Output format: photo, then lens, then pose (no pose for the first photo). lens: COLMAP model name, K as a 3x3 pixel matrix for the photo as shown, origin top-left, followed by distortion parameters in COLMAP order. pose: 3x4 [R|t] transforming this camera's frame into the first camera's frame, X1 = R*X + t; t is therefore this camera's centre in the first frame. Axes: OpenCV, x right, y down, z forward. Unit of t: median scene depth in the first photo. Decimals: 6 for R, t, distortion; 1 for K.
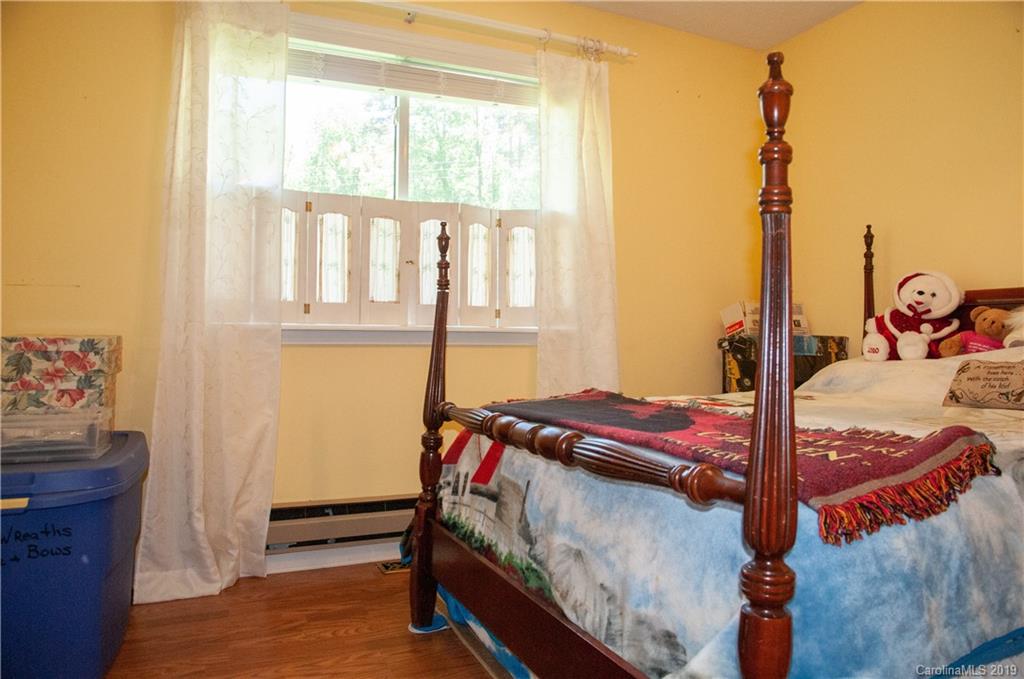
lens RADIAL K [[703.5, 0, 509.2], [0, 703.5, 343.9], [0, 0, 1]] dist [-0.104658, 0.068998]
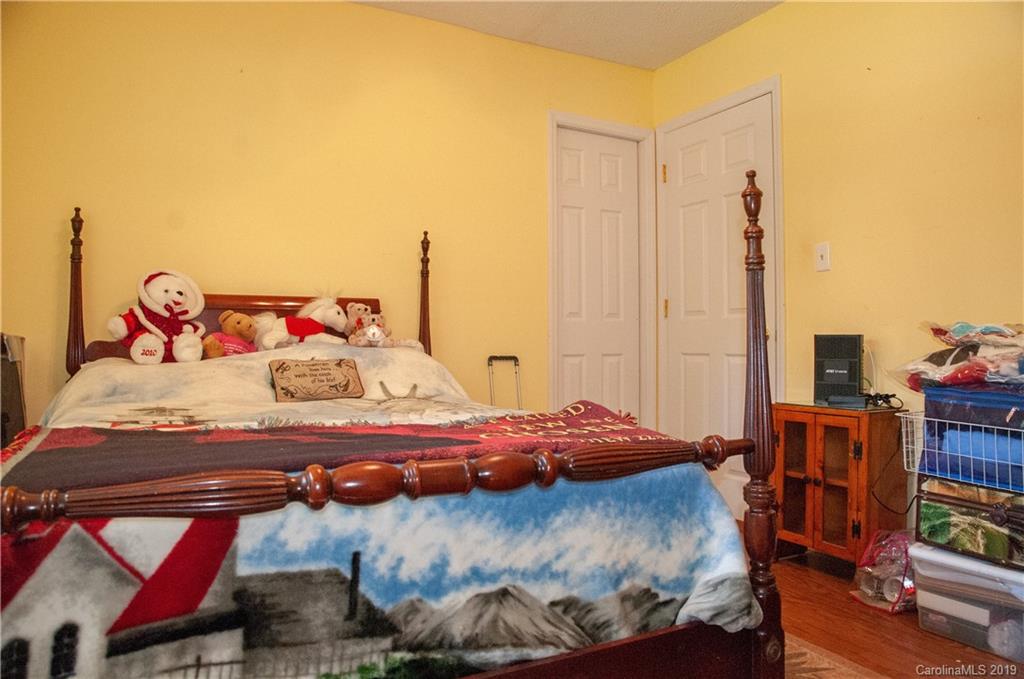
lens RADIAL K [[709.0, 0, 535.2], [0, 709.0, 342.4], [0, 0, 1]] dist [-0.109061, 0.085558]
pose [[-0.060740, -0.005875, 0.998136, -0.527778], [0.004428, 0.999971, 0.006155, -0.010165], [-0.998144, 0.004793, -0.060713, 0.692631]]
